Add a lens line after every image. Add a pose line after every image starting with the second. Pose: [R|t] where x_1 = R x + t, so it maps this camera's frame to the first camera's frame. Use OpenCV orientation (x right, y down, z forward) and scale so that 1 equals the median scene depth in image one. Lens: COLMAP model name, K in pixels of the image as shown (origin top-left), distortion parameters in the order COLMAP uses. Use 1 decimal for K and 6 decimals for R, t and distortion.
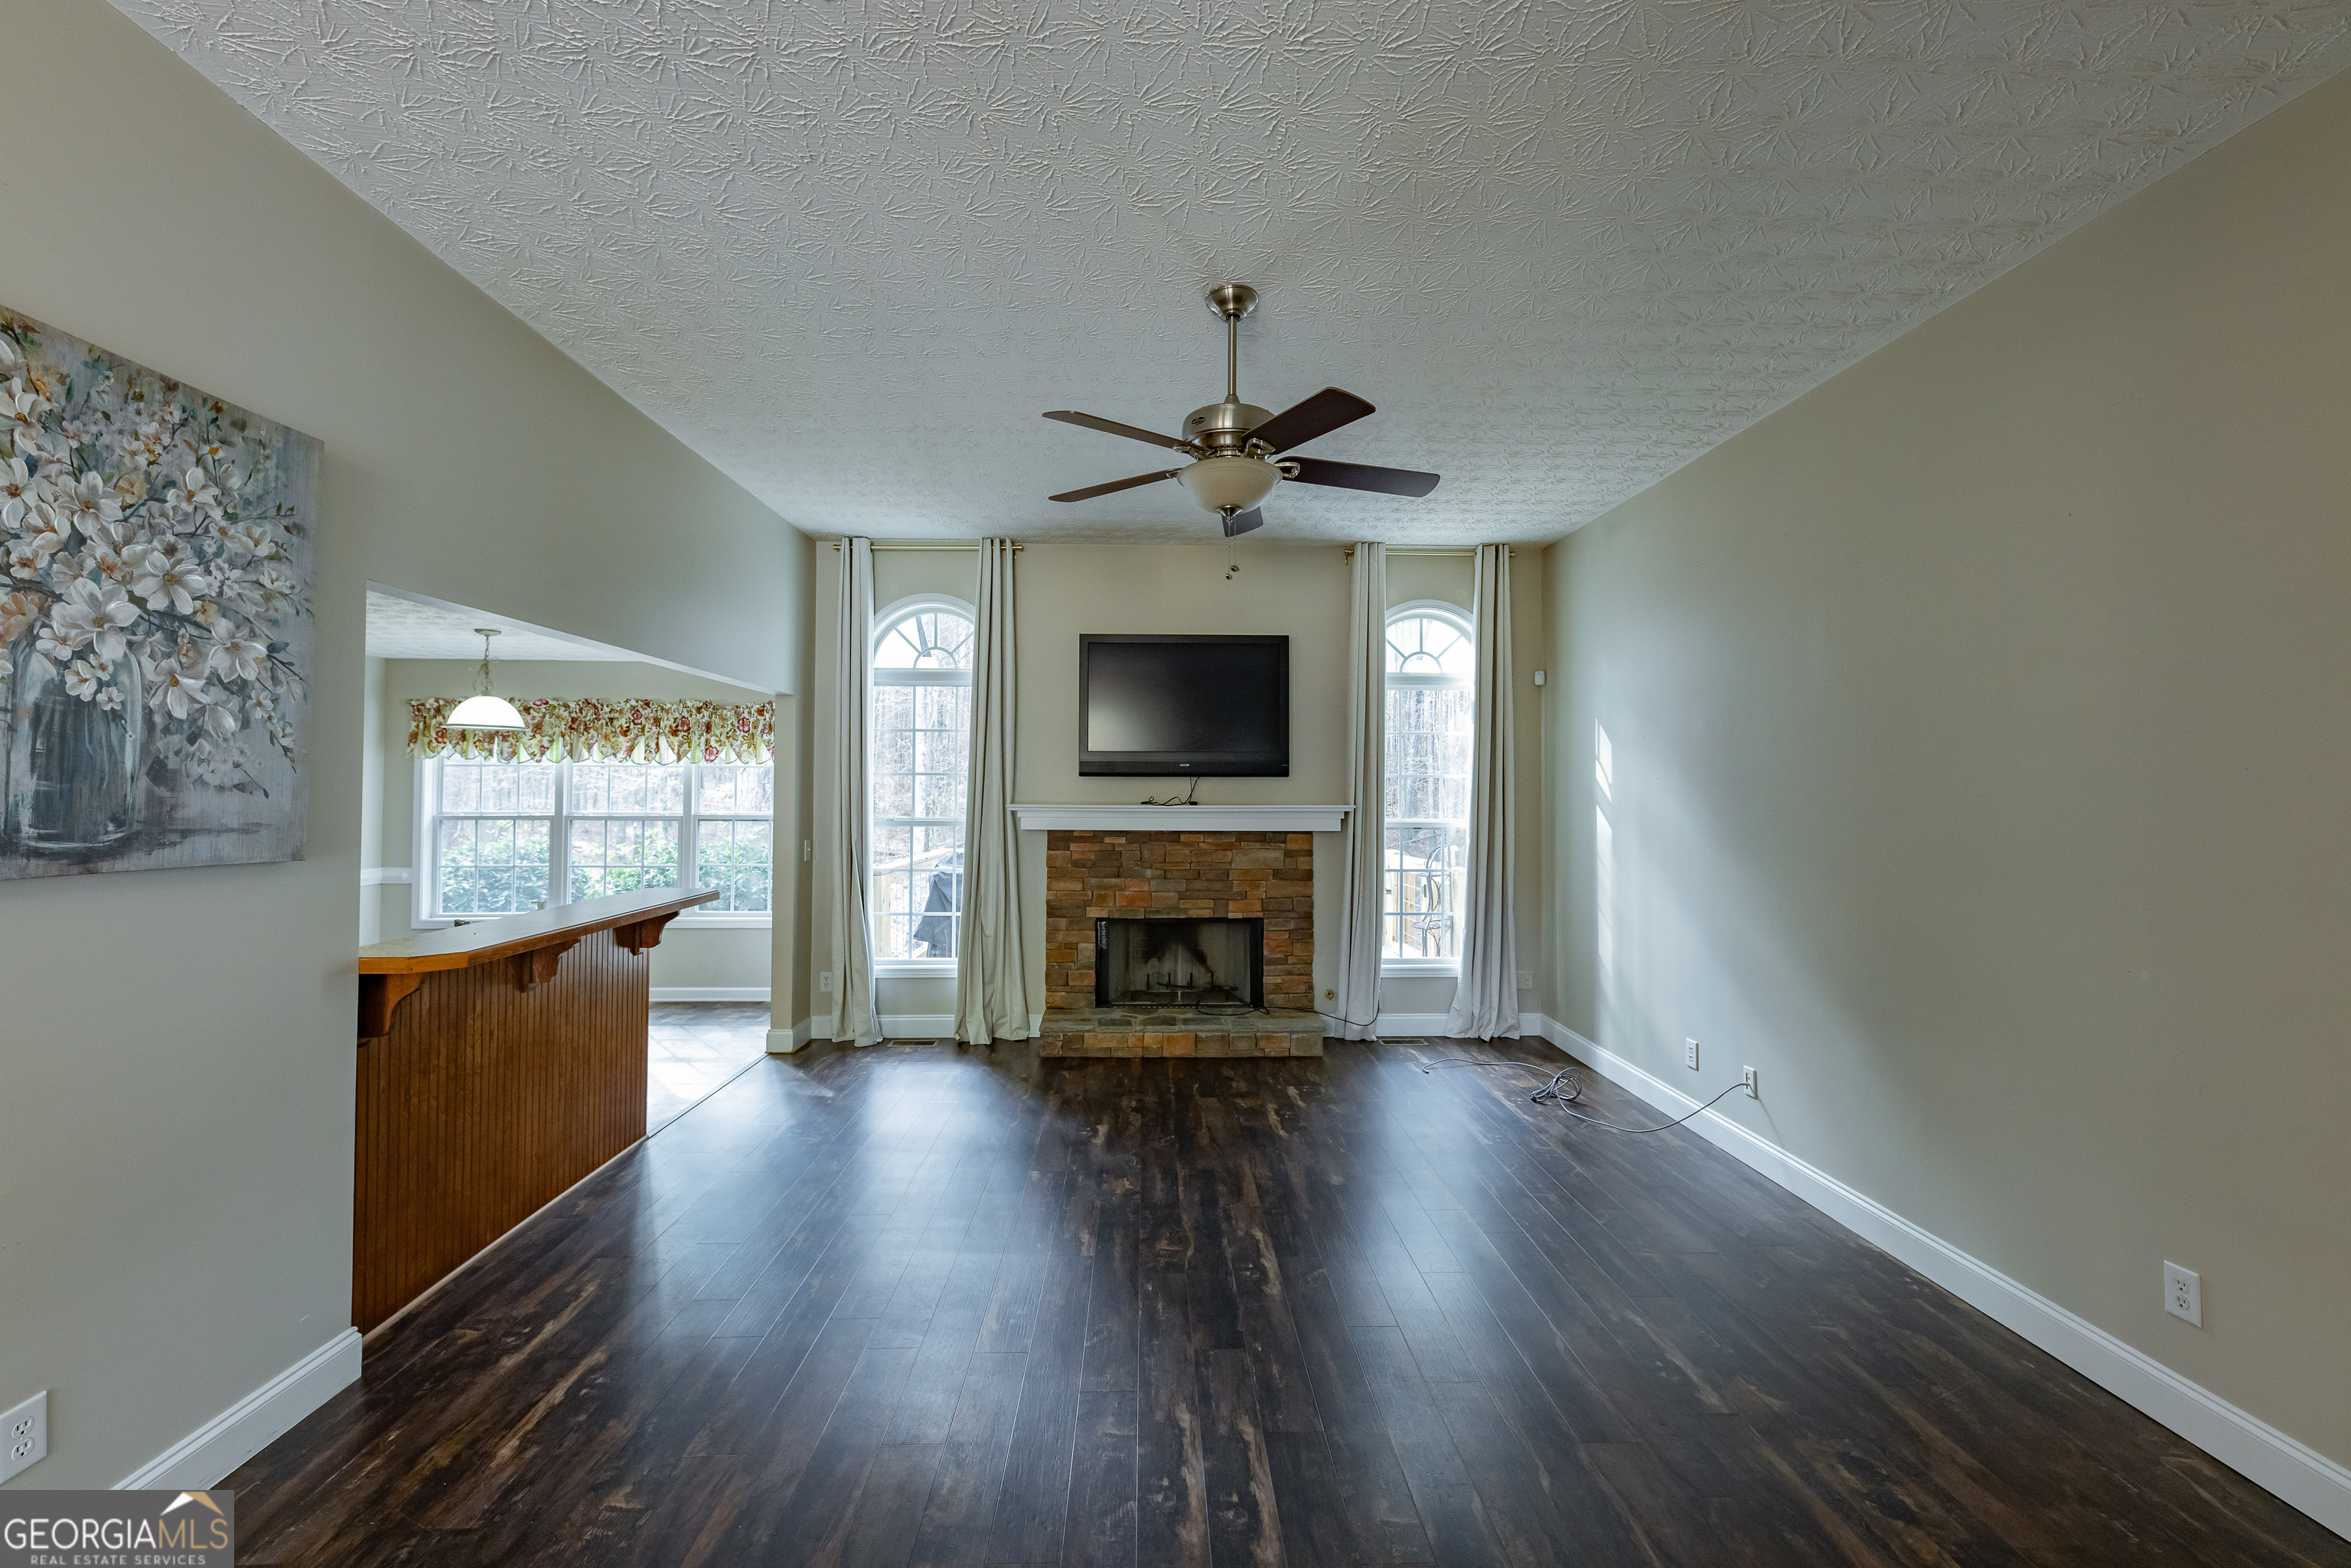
lens RADIAL K [[943.9, 0, 1190.7], [0, 943.9, 782.1], [0, 0, 1]] dist [-0.001913, -0.001786]
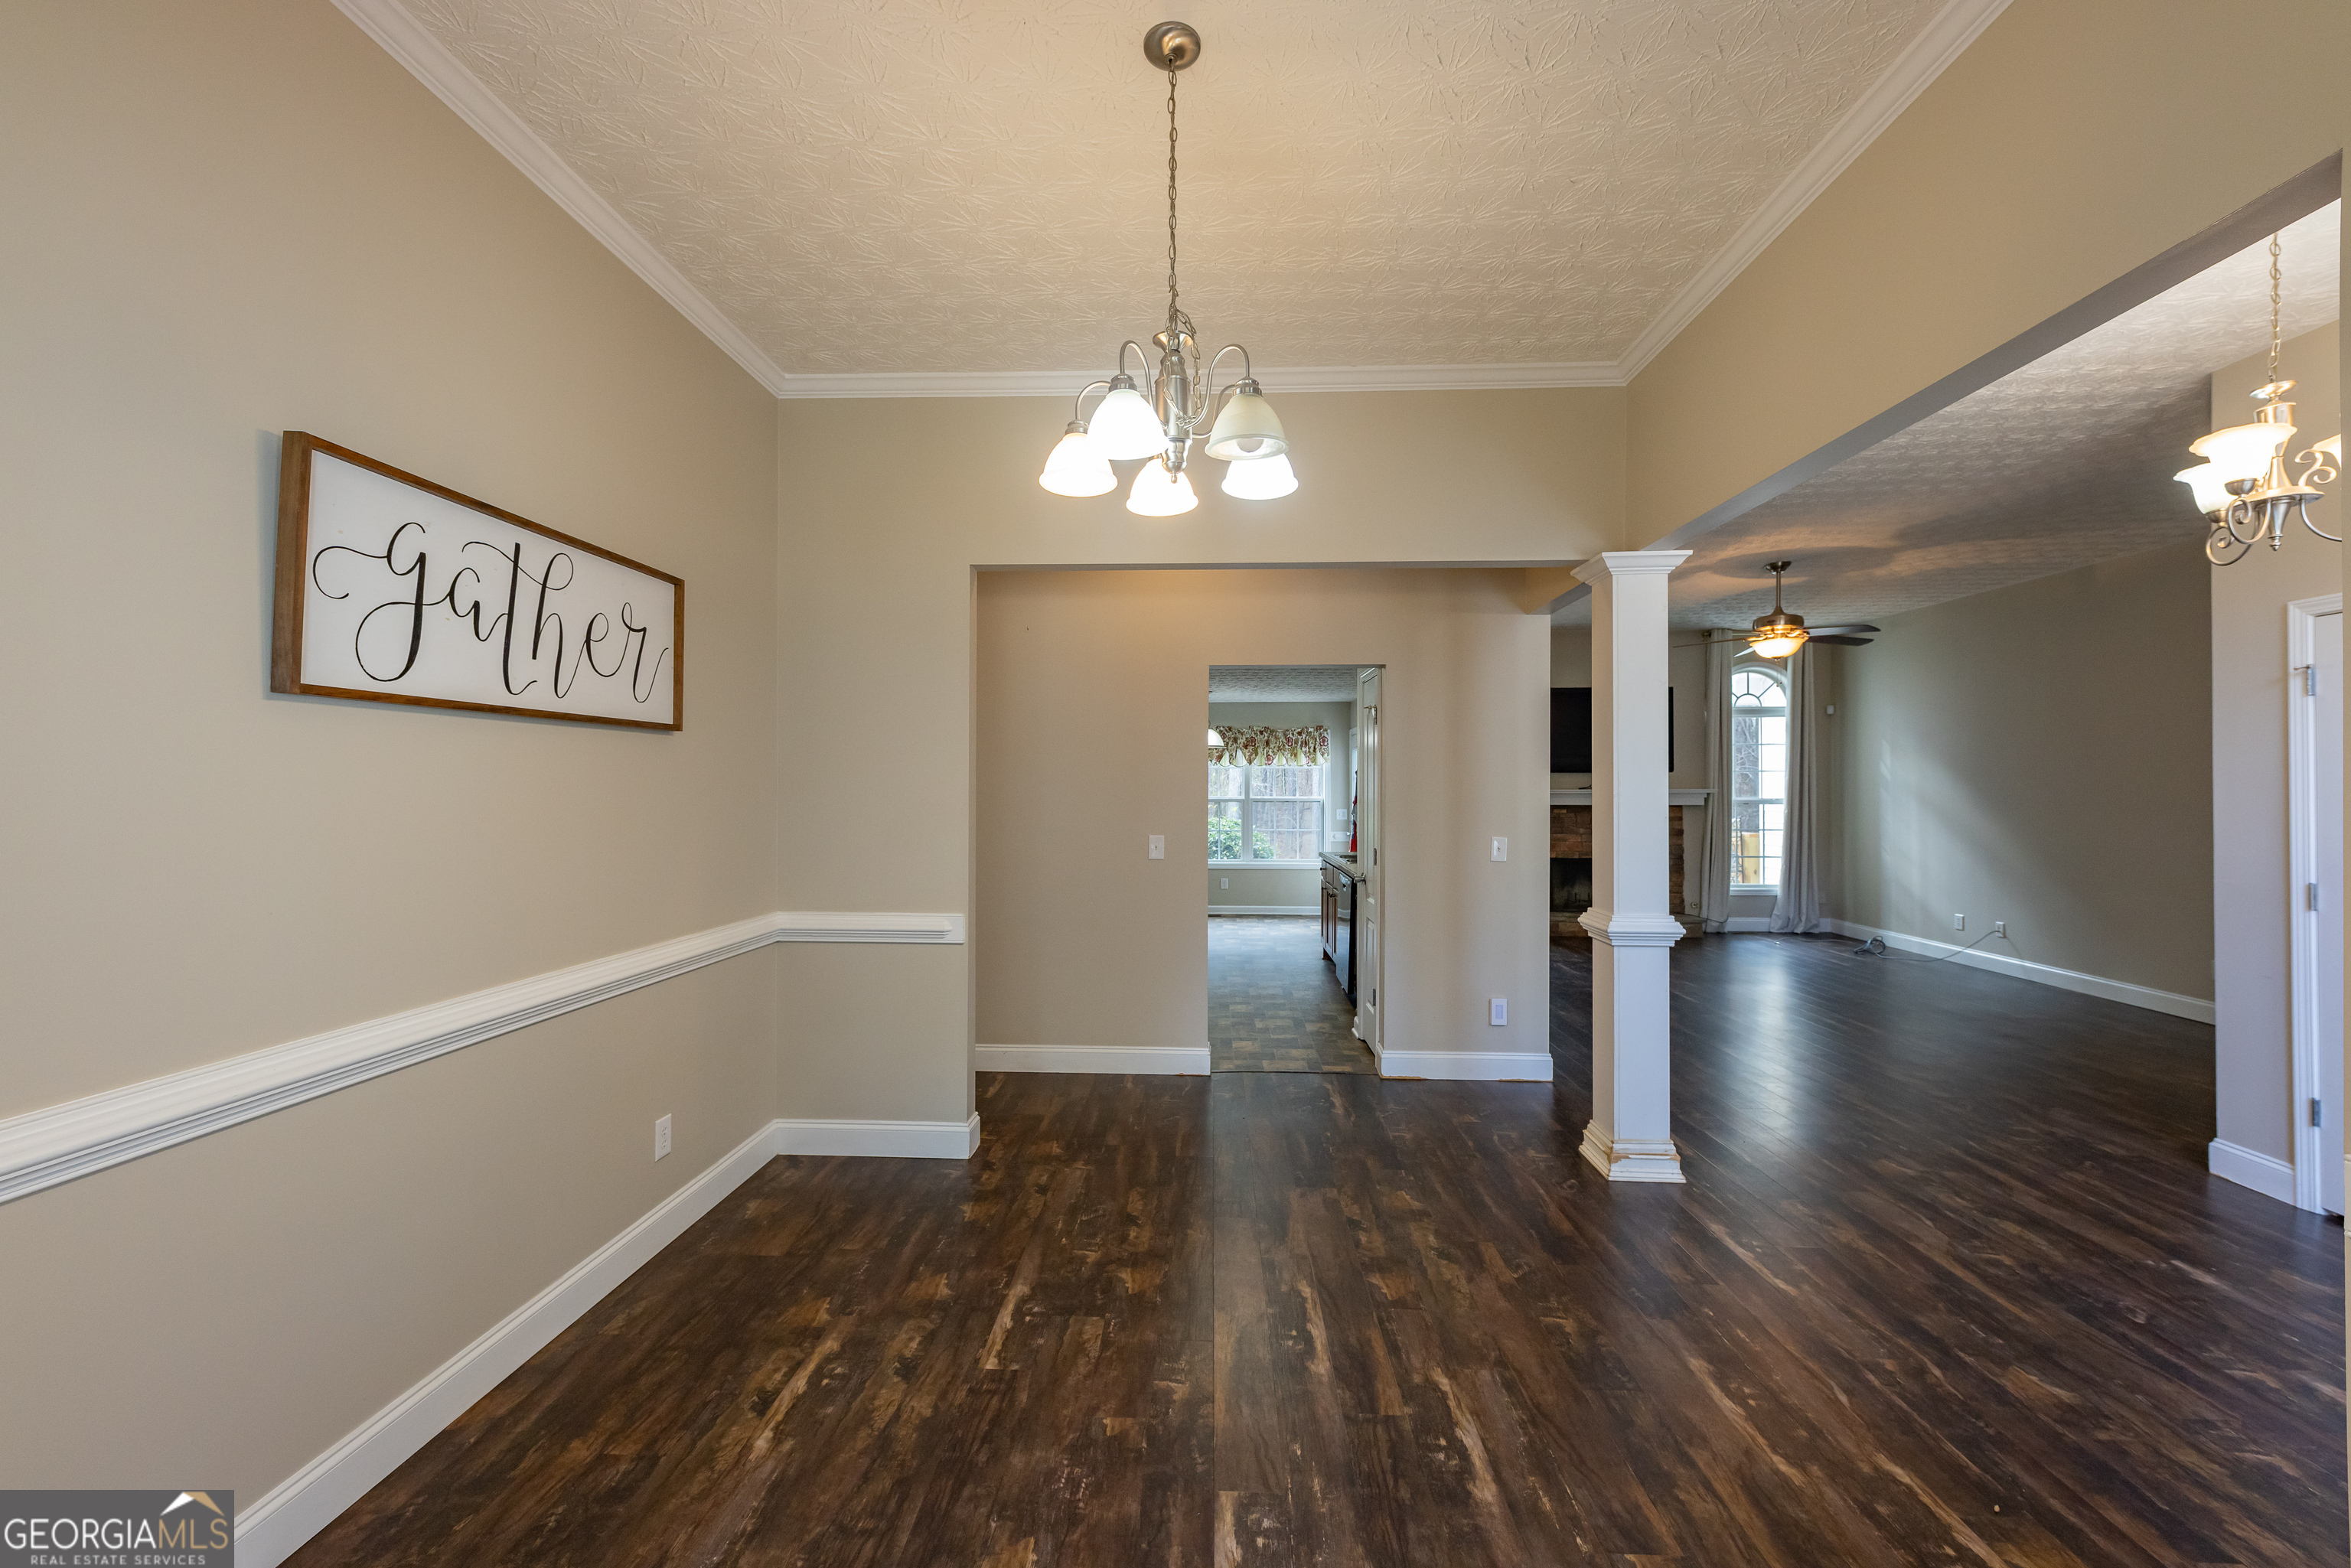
lens RADIAL K [[943.9, 0, 1162.8], [0, 943.9, 785.5], [0, 0, 1]] dist [-0.001913, -0.001786]
pose [[0.996147, -0.003734, -0.087623, -0.629394], [0.003906, 0.999991, 0.001792, 0.011784], [0.087615, -0.002127, 0.996152, -0.708465]]
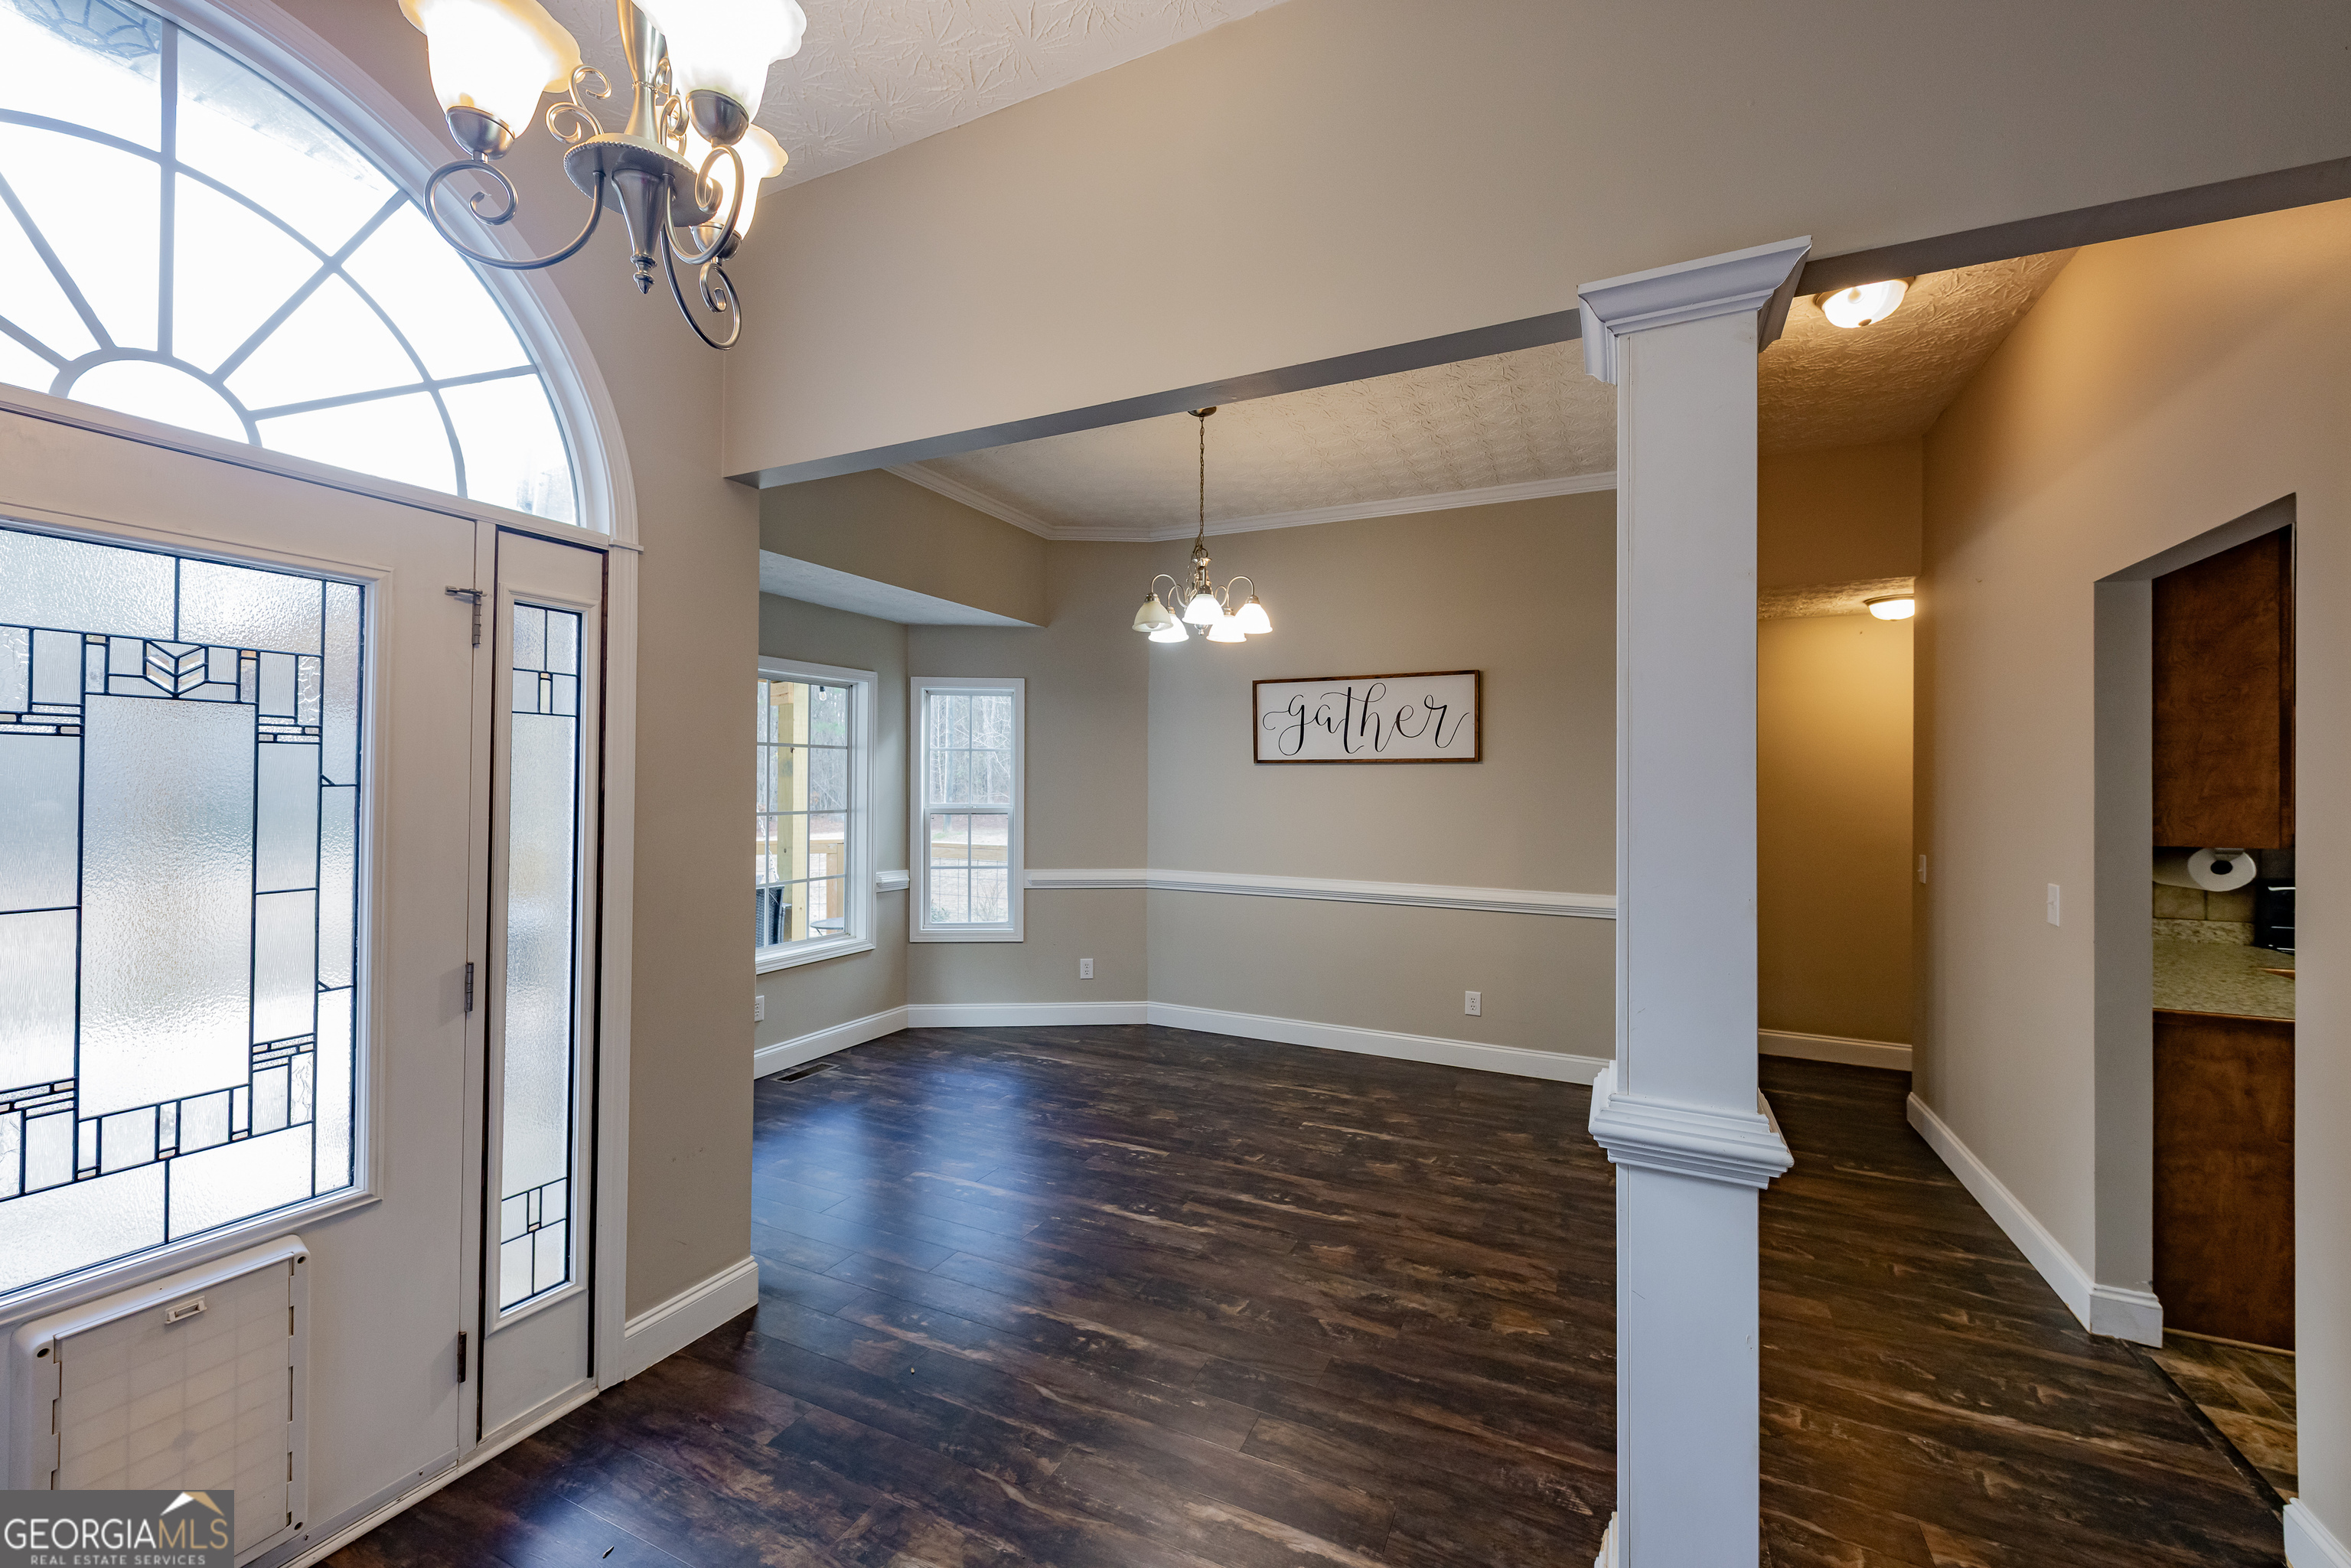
lens RADIAL K [[943.9, 0, 1173.7], [0, 943.9, 776.7], [0, 0, 1]] dist [-0.001913, -0.001786]
pose [[-0.466360, -0.013696, -0.884489, 1.297483], [-0.008681, 0.999903, -0.010906, -0.005011], [0.884553, 0.002592, -0.466433, 1.444321]]
